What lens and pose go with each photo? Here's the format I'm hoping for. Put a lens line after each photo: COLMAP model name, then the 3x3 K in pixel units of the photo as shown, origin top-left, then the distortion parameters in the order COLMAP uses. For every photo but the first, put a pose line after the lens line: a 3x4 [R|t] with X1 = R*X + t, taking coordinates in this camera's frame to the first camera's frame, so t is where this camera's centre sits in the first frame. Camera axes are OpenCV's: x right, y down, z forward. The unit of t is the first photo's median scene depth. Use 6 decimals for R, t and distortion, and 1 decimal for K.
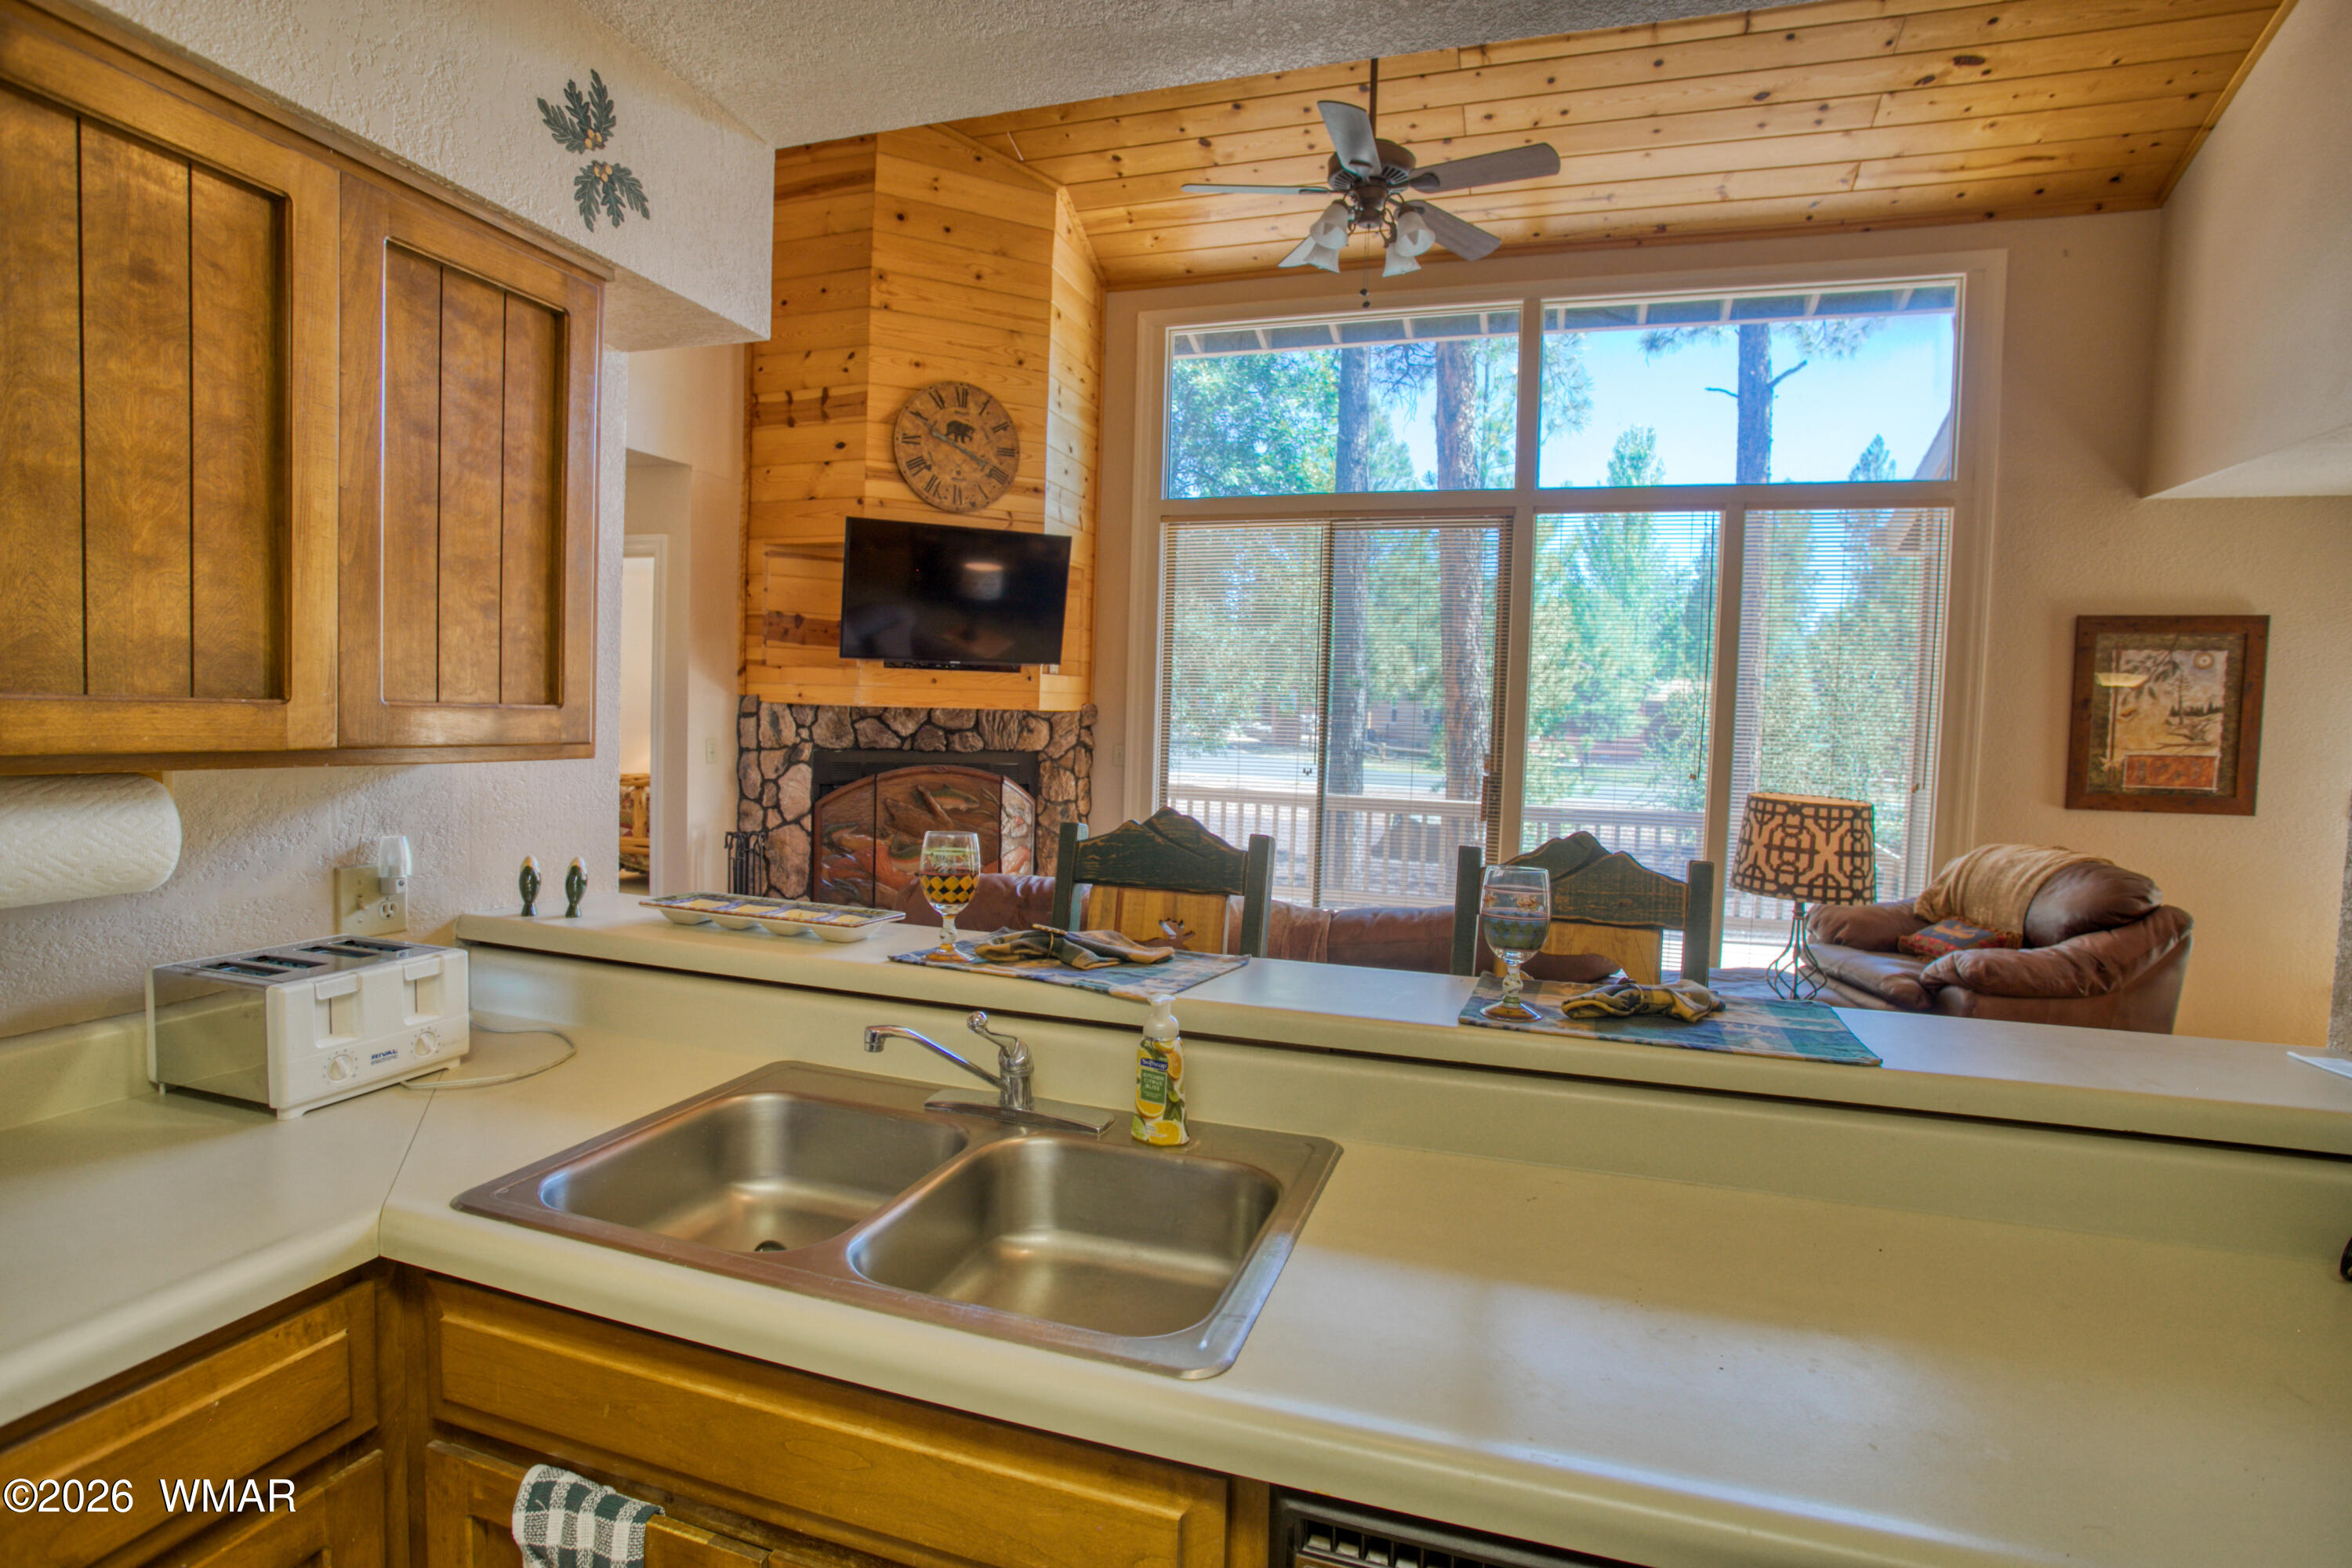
lens RADIAL K [[1140.4, 0, 1177.6], [0, 1140.4, 781.1], [0, 0, 1]] dist [-0.055359, 0.014087]
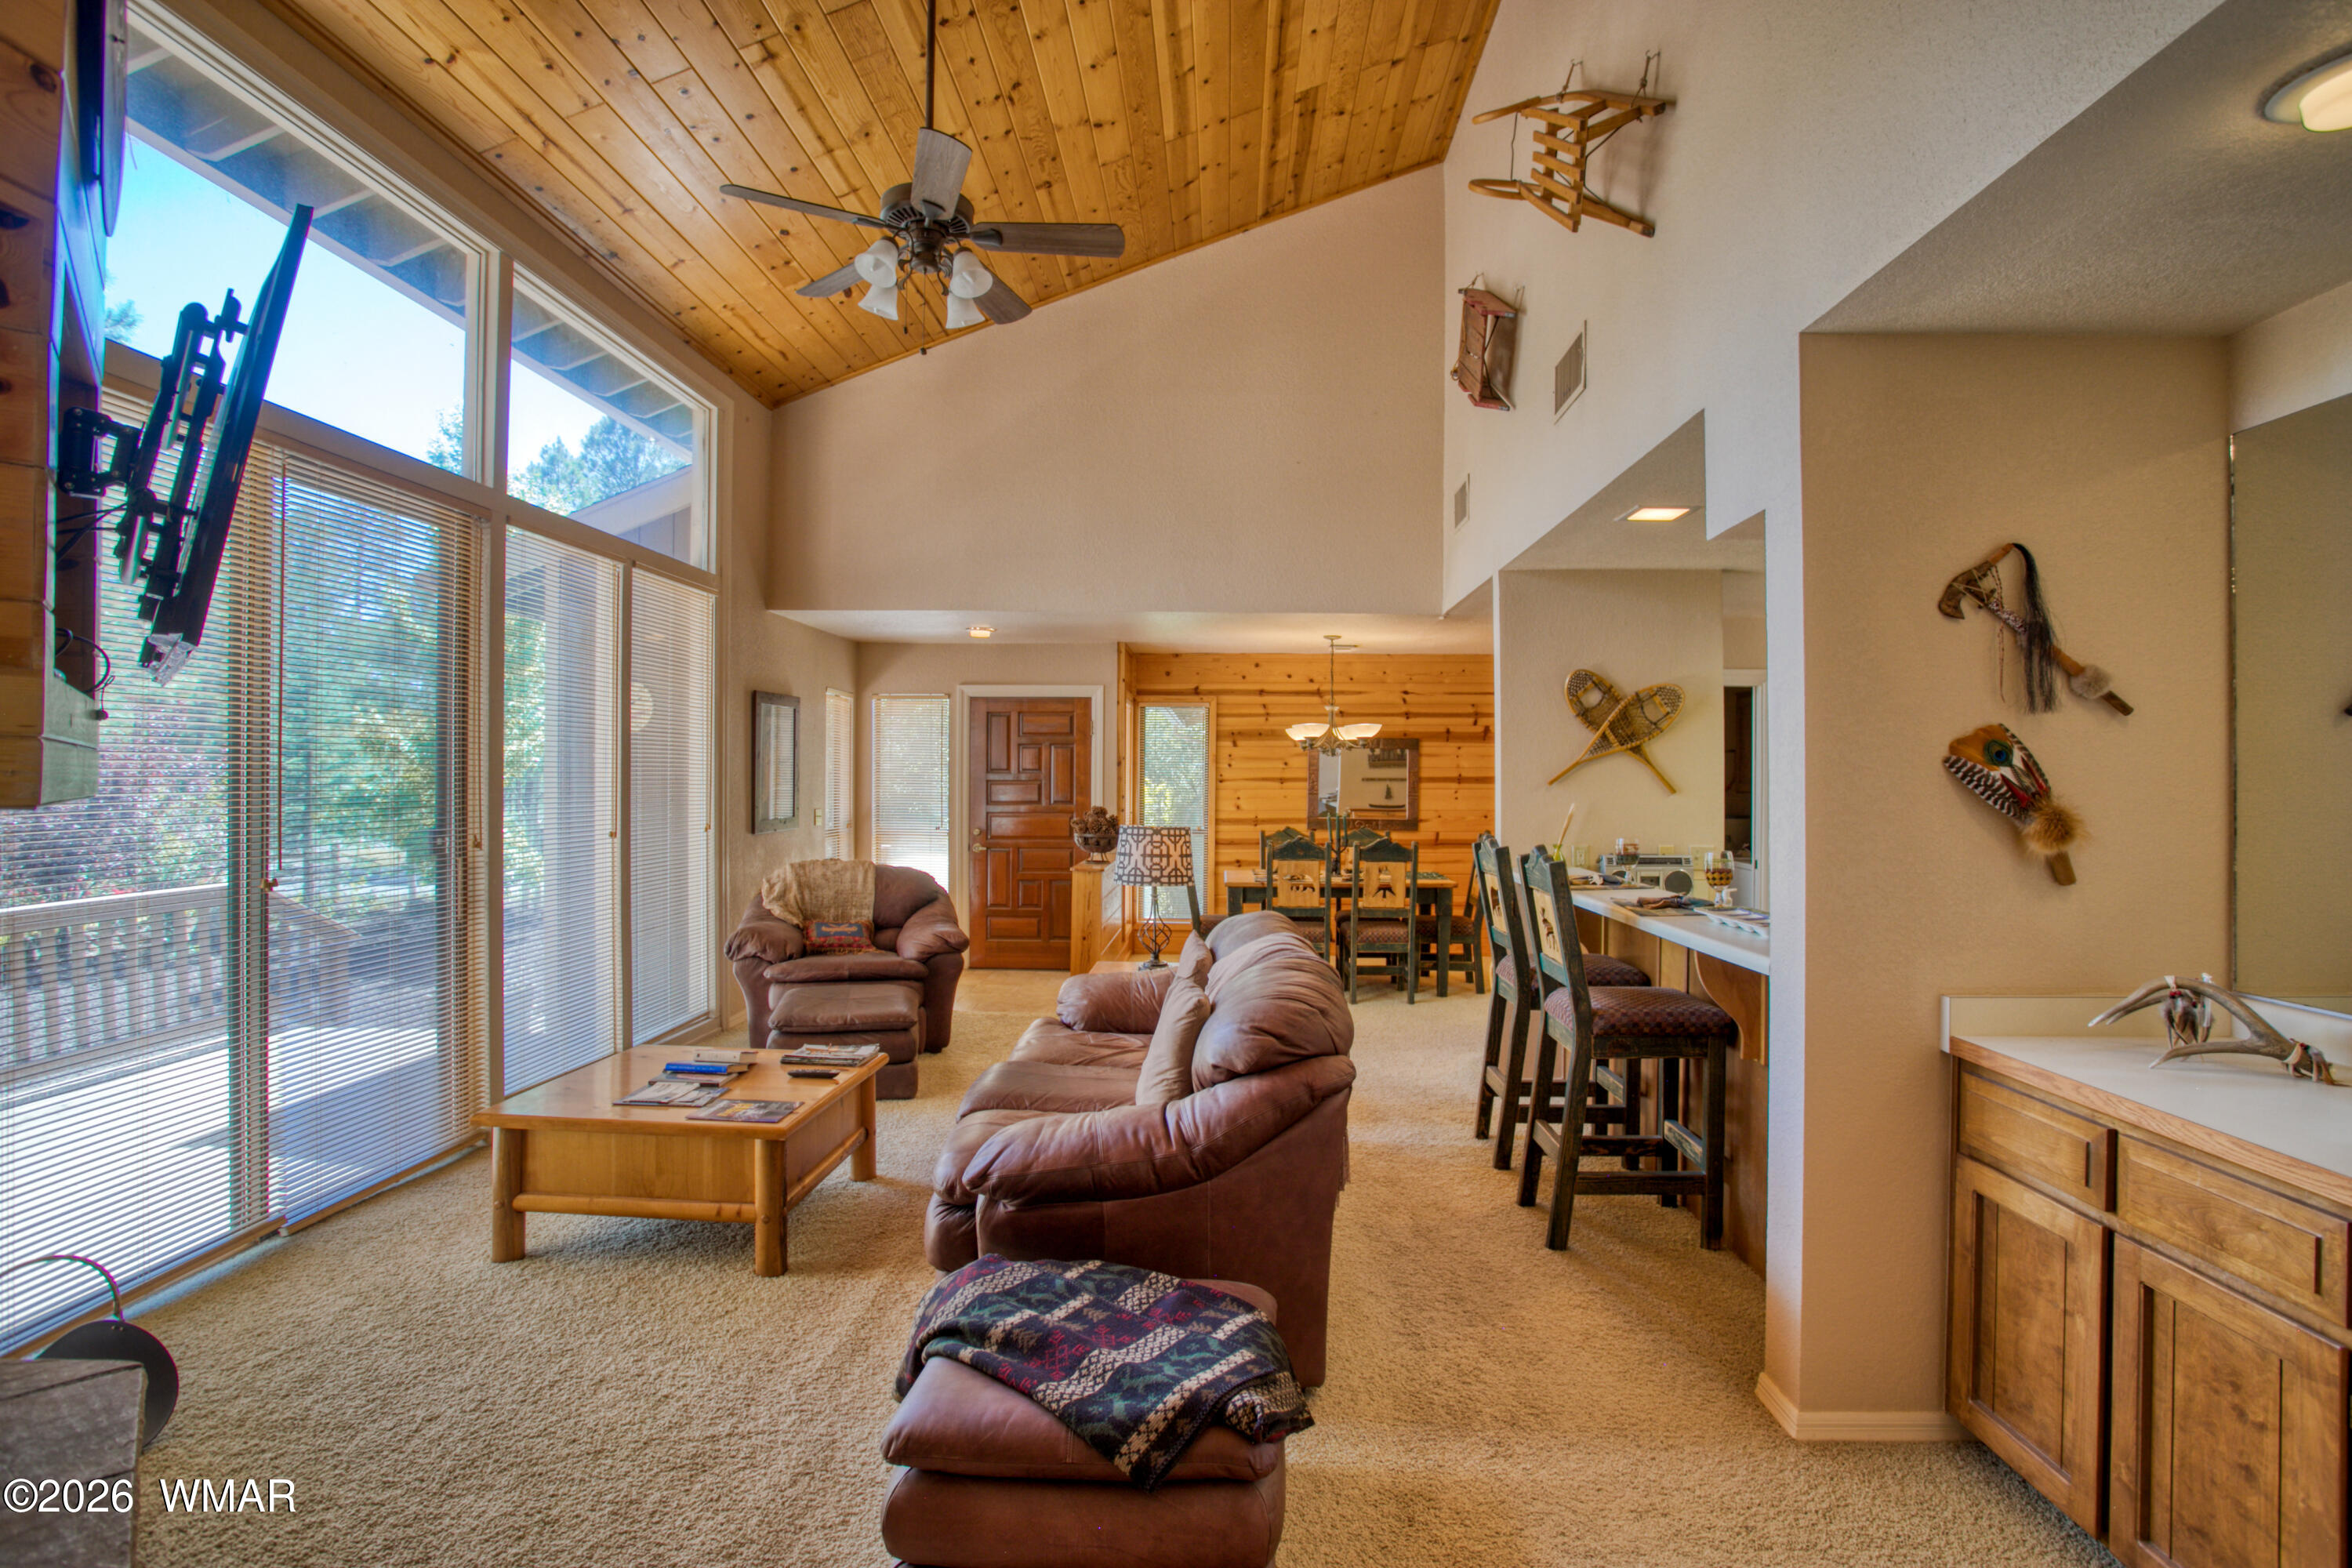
lens RADIAL K [[1140.4, 0, 1166.8], [0, 1140.4, 781.5], [0, 0, 1]] dist [-0.055359, 0.014087]
pose [[-0.255290, -0.031185, 0.966361, -0.680530], [0.043621, 0.998091, 0.043732, -0.078723], [-0.965880, 0.053318, -0.253442, 0.892059]]
